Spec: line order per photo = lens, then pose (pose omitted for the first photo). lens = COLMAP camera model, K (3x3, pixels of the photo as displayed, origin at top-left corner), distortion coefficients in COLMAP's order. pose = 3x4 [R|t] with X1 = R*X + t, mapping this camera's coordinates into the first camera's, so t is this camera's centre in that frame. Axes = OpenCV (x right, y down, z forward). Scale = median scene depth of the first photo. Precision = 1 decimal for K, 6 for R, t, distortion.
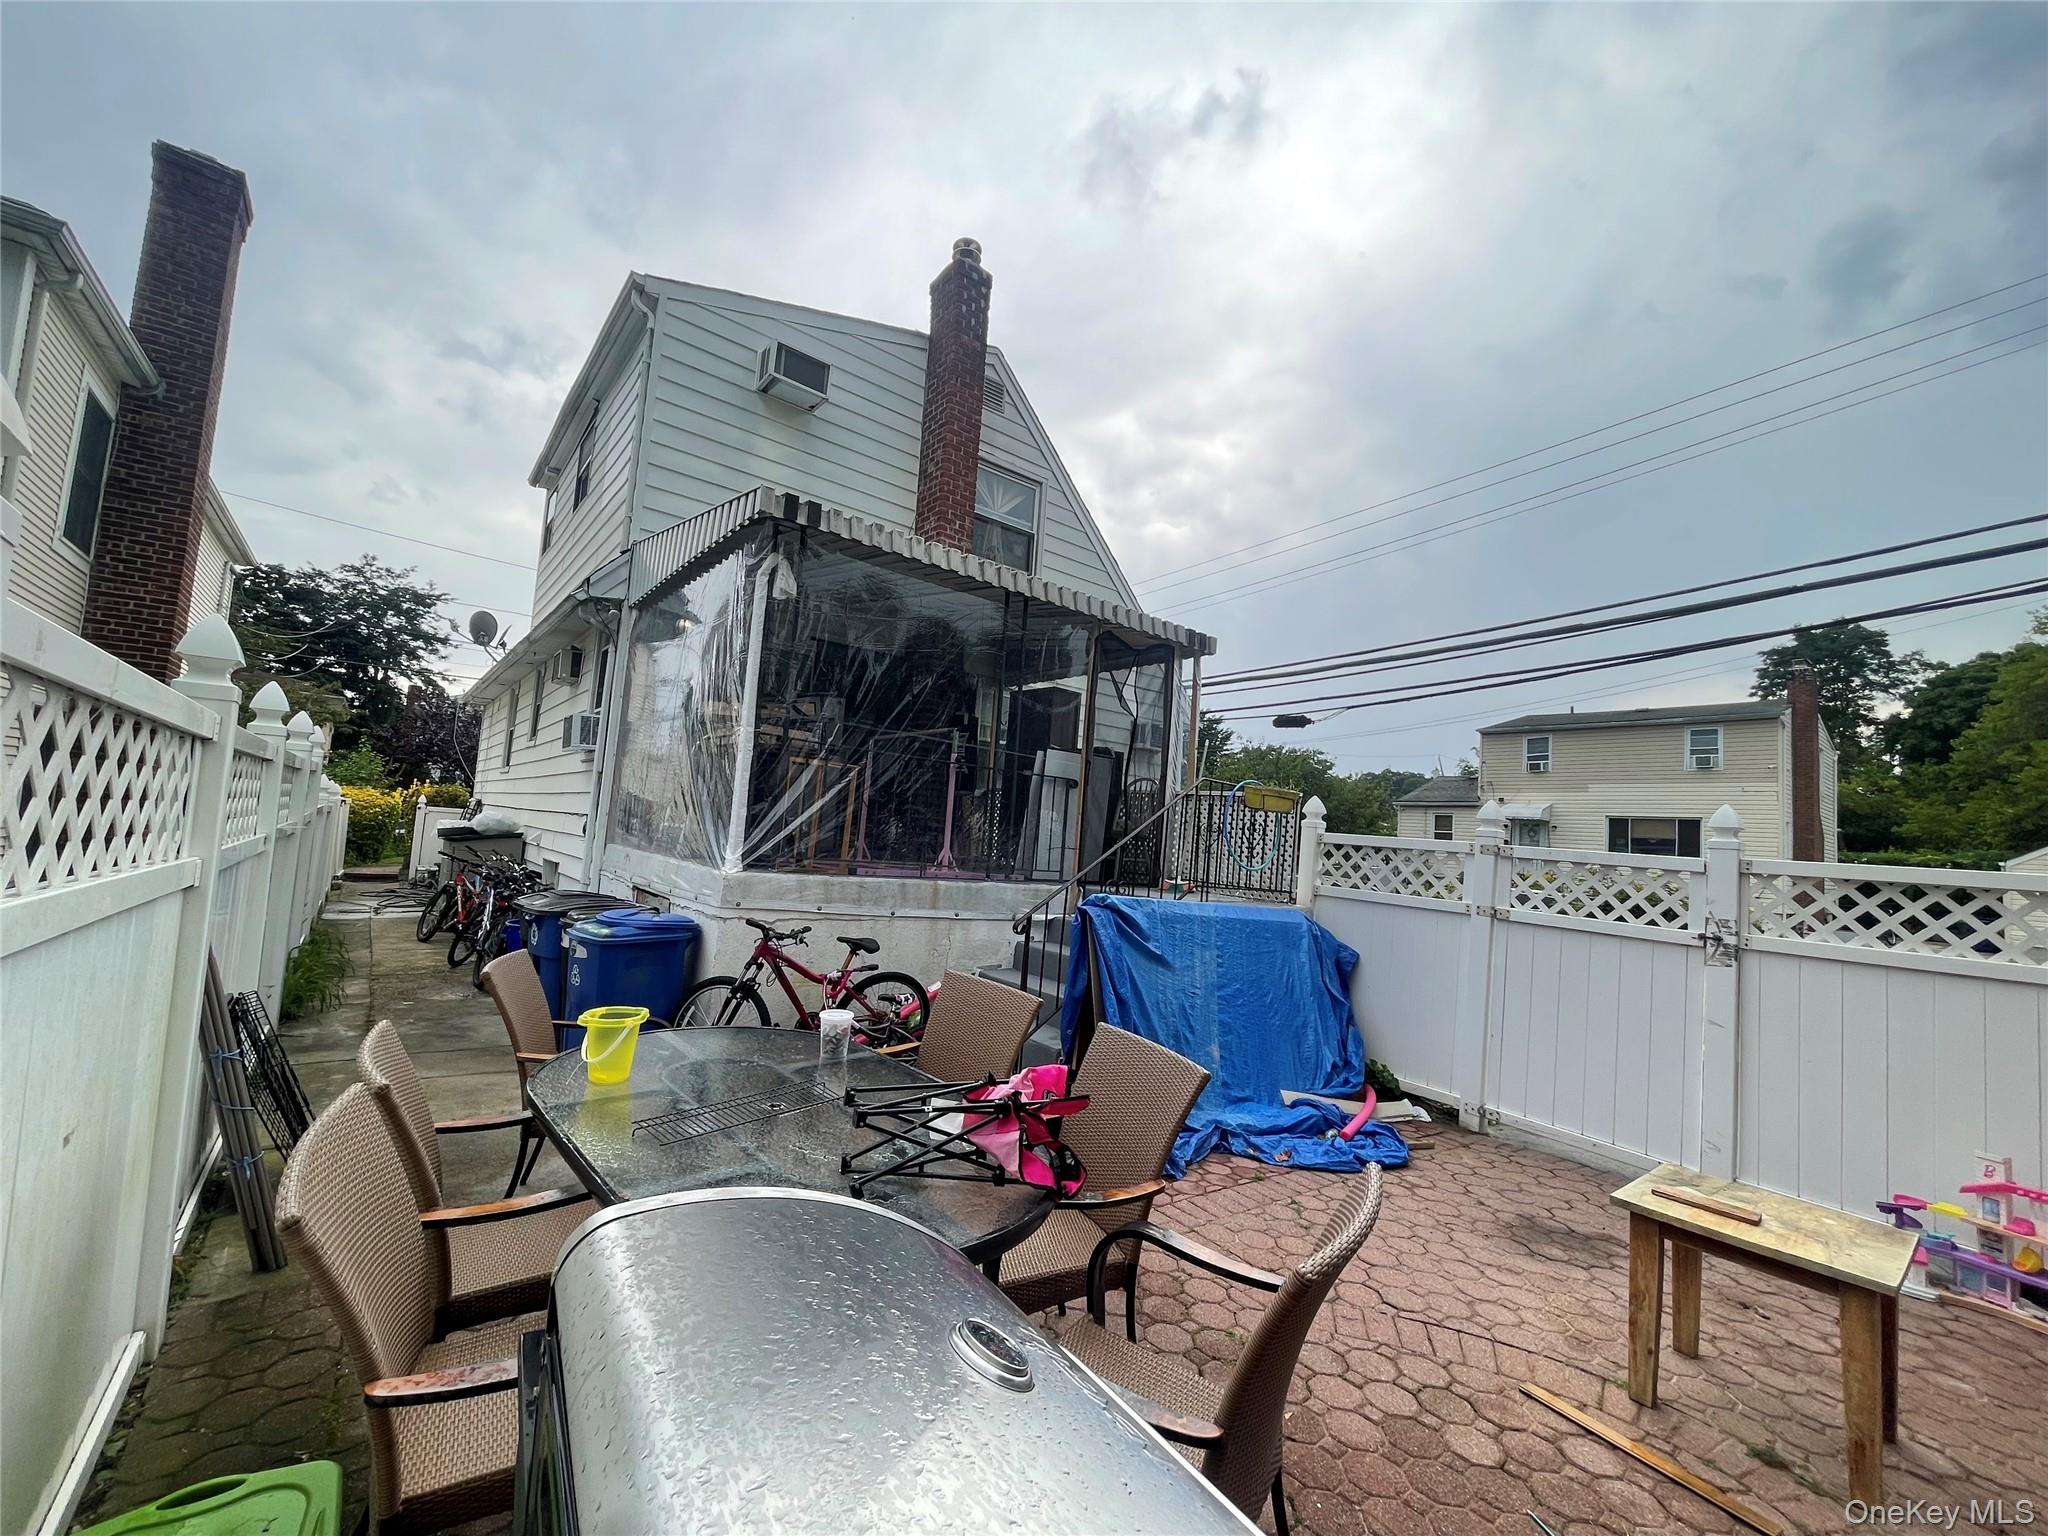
lens RADIAL K [[821.4, 0, 1017.6], [0, 821.4, 765.0], [0, 0, 1]] dist [-0.000061, -0.000175]
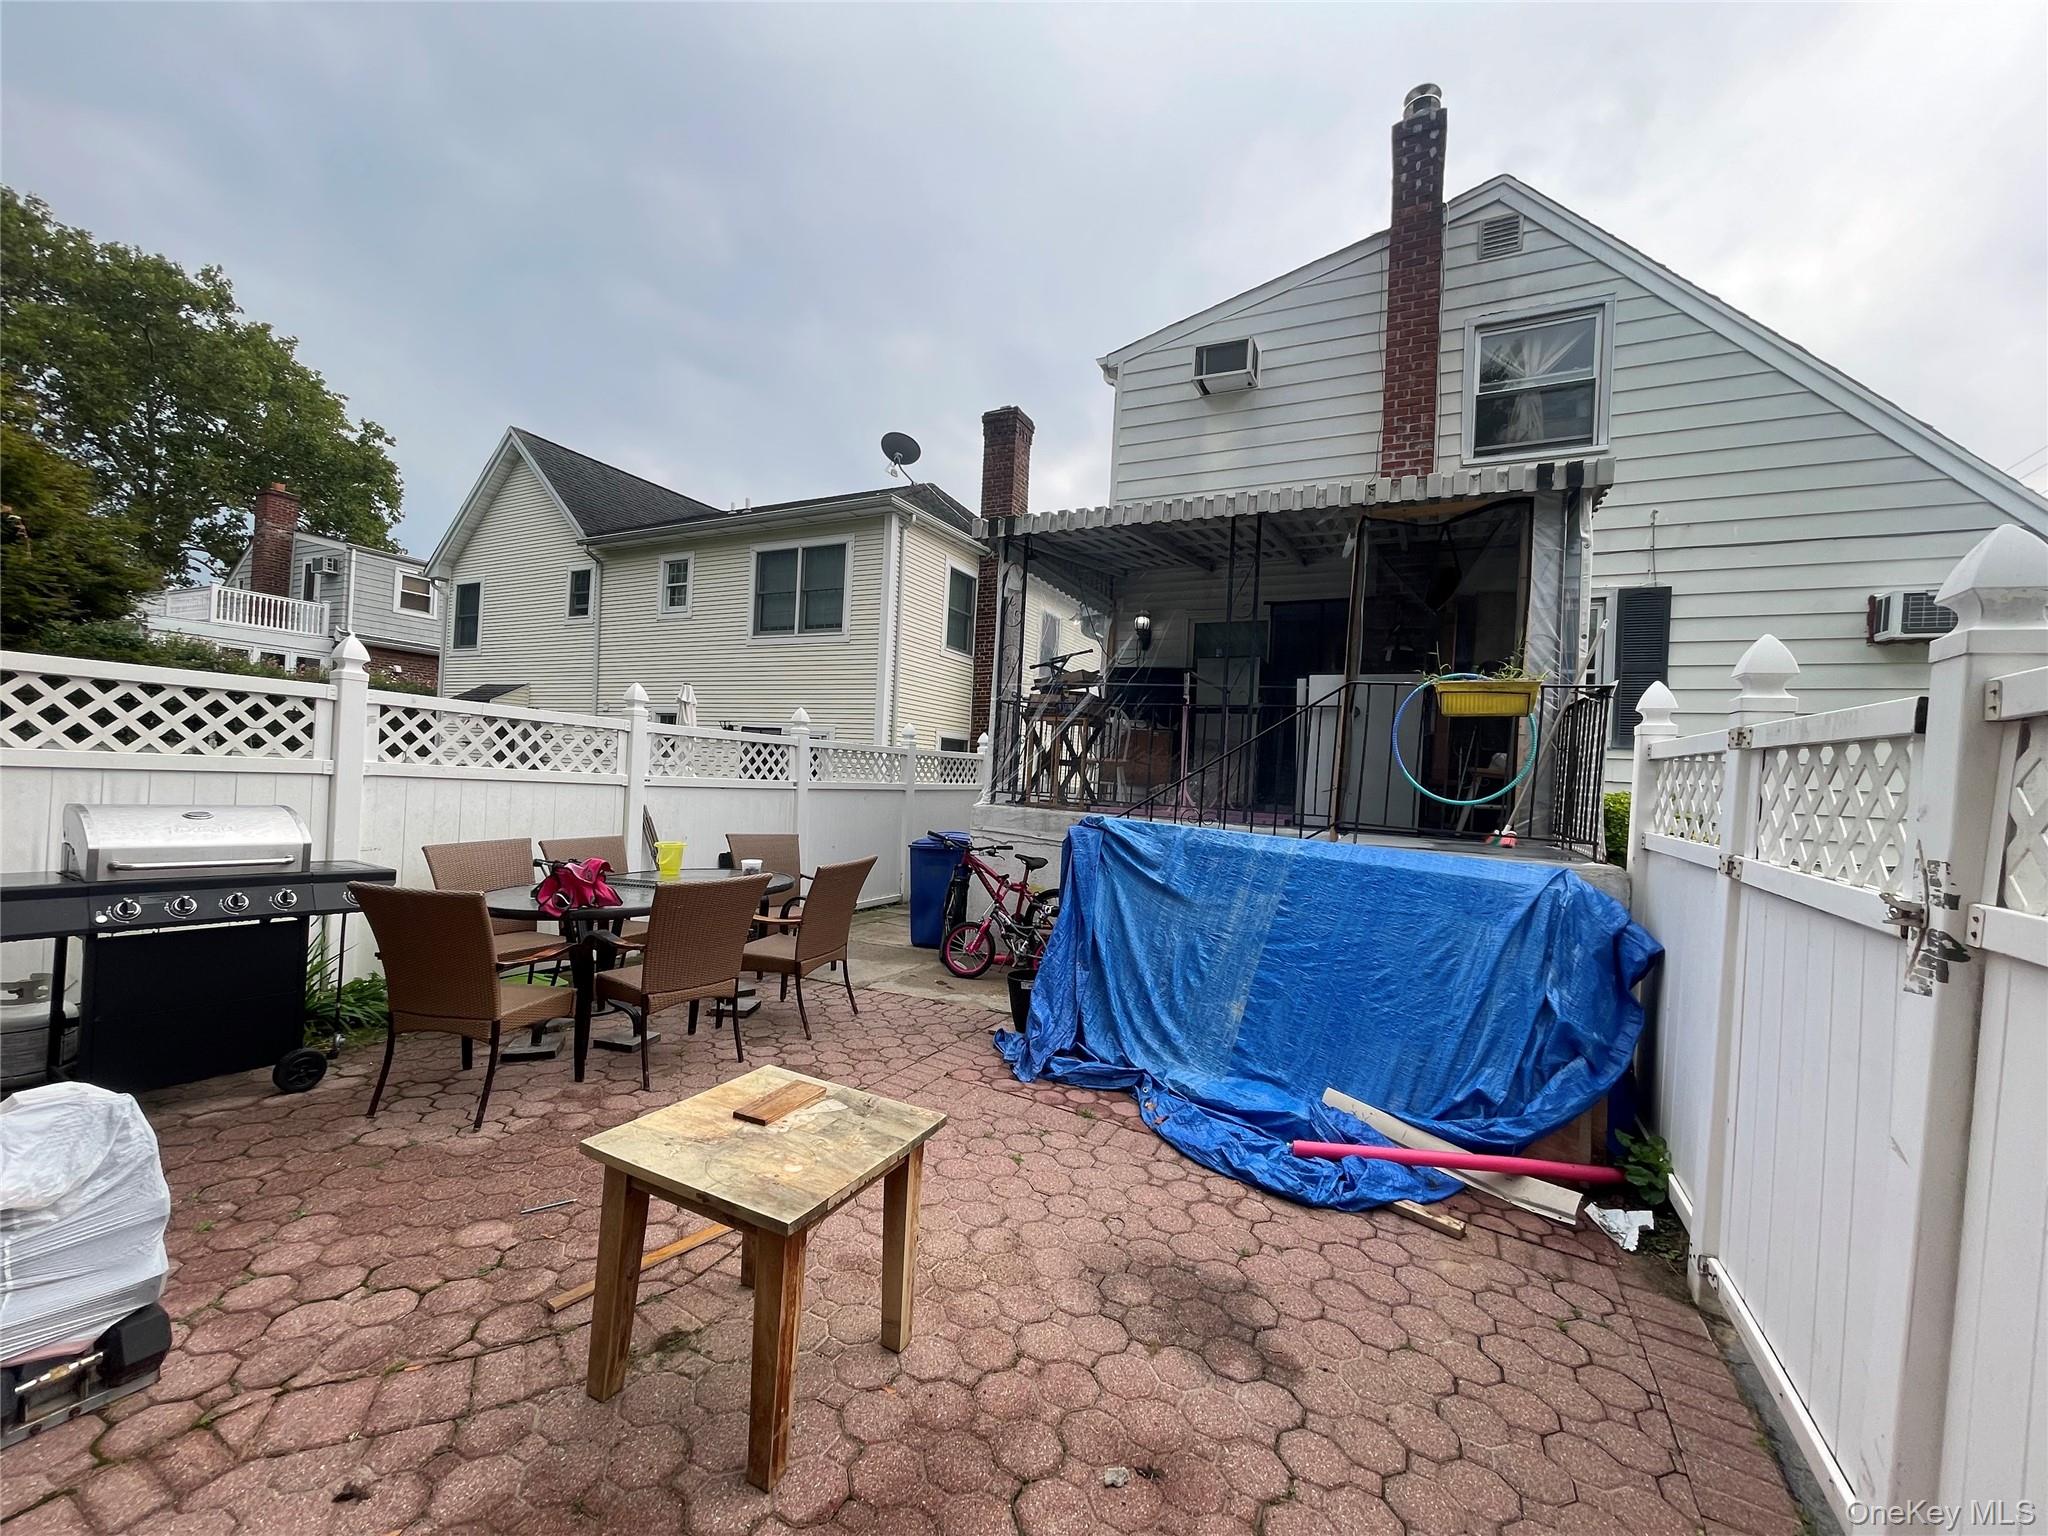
lens RADIAL K [[821.4, 0, 1022.7], [0, 821.4, 783.6], [0, 0, 1]] dist [-0.000061, -0.000175]
pose [[0.431502, -0.041494, -0.901157, 0.613083], [0.048564, 0.998562, -0.022725, 0.088851], [0.900804, -0.033958, 0.432897, 0.310779]]
